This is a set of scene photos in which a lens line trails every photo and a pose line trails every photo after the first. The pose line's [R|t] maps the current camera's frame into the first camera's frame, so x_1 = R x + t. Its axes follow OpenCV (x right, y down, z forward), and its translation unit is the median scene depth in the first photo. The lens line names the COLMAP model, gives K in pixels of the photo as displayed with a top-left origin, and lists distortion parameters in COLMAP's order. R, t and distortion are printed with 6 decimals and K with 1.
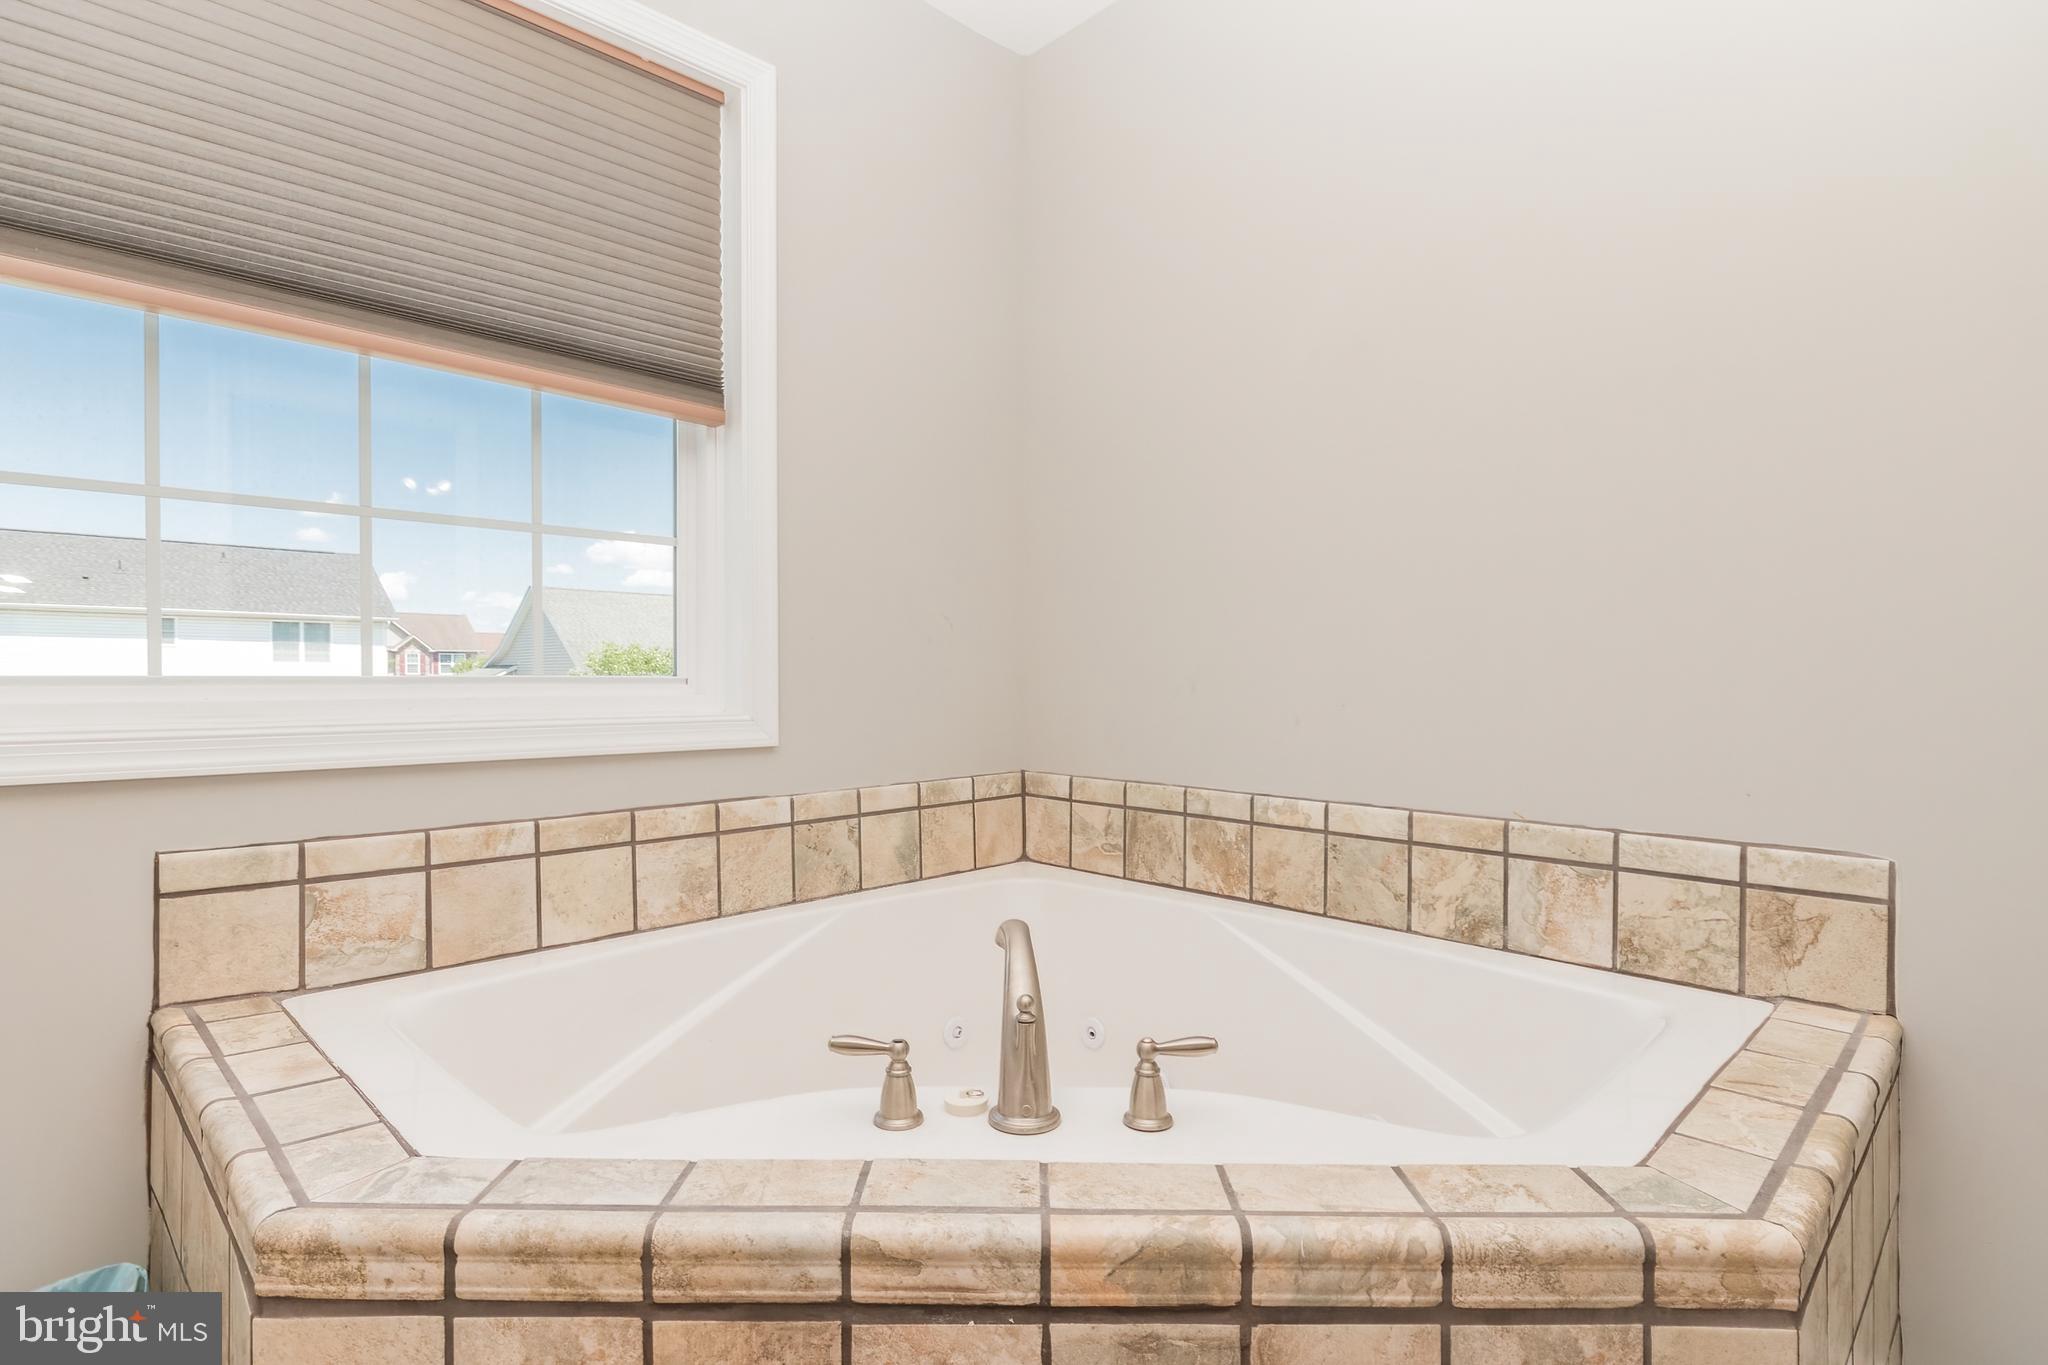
lens RADIAL K [[1024.4, 0, 1024.6], [0, 1024.4, 685.9], [0, 0, 1]] dist [0.003369, -0.000333]
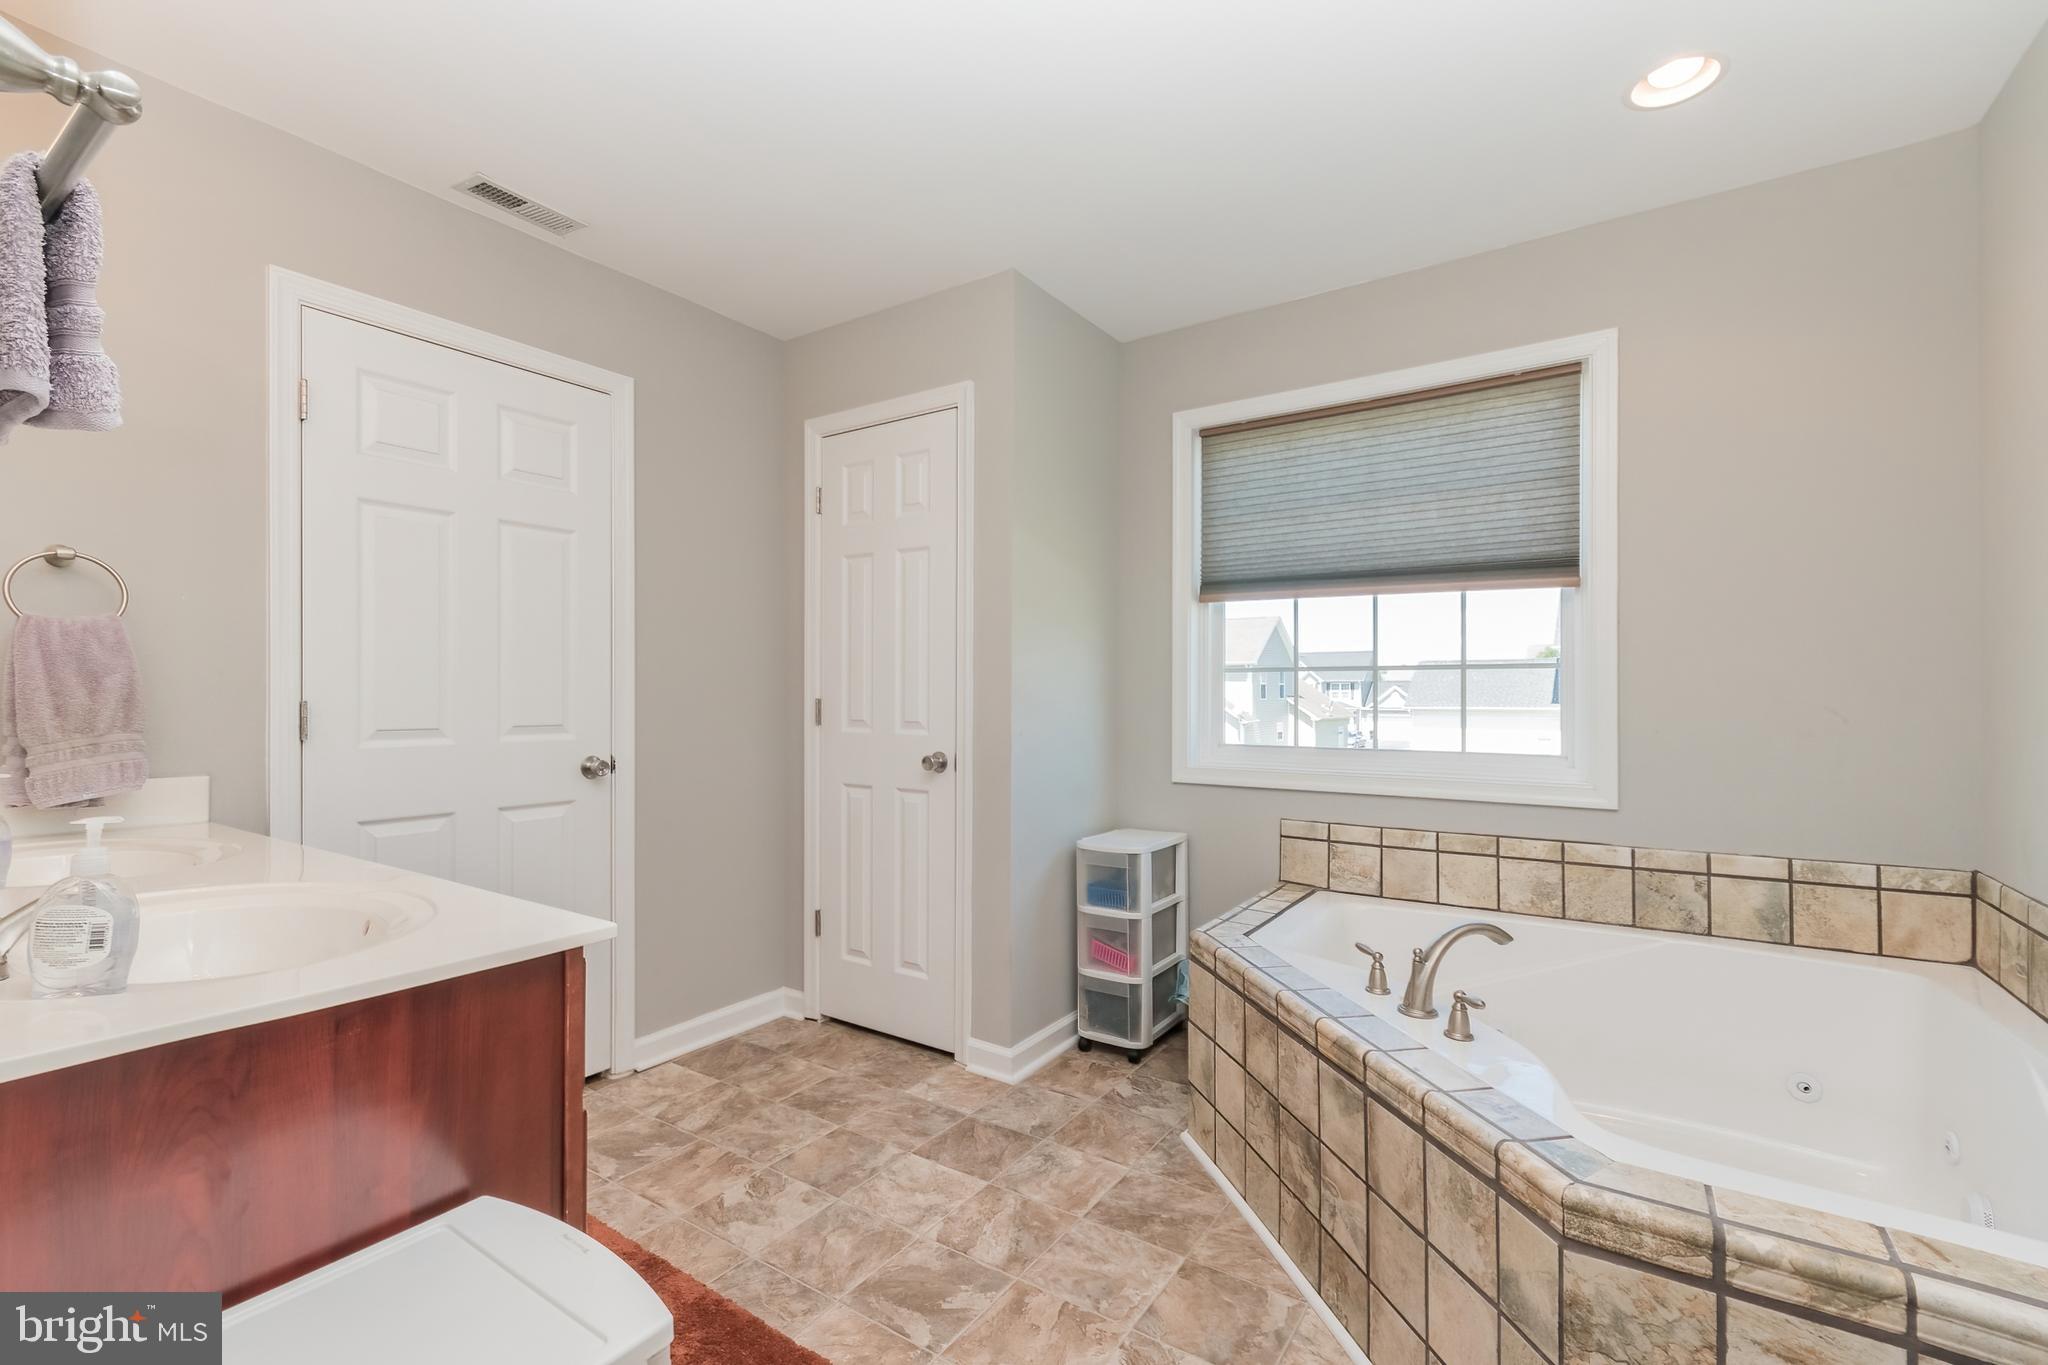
lens RADIAL K [[905.6, 0, 1024.3], [0, 905.6, 680.0], [0, 0, 1]] dist [0.006727, -0.000633]
pose [[0.205804, -0.012910, -0.978508, 0.895505], [-0.009545, 0.999839, -0.015199, -0.102017], [0.978547, 0.012468, 0.205647, -0.055377]]
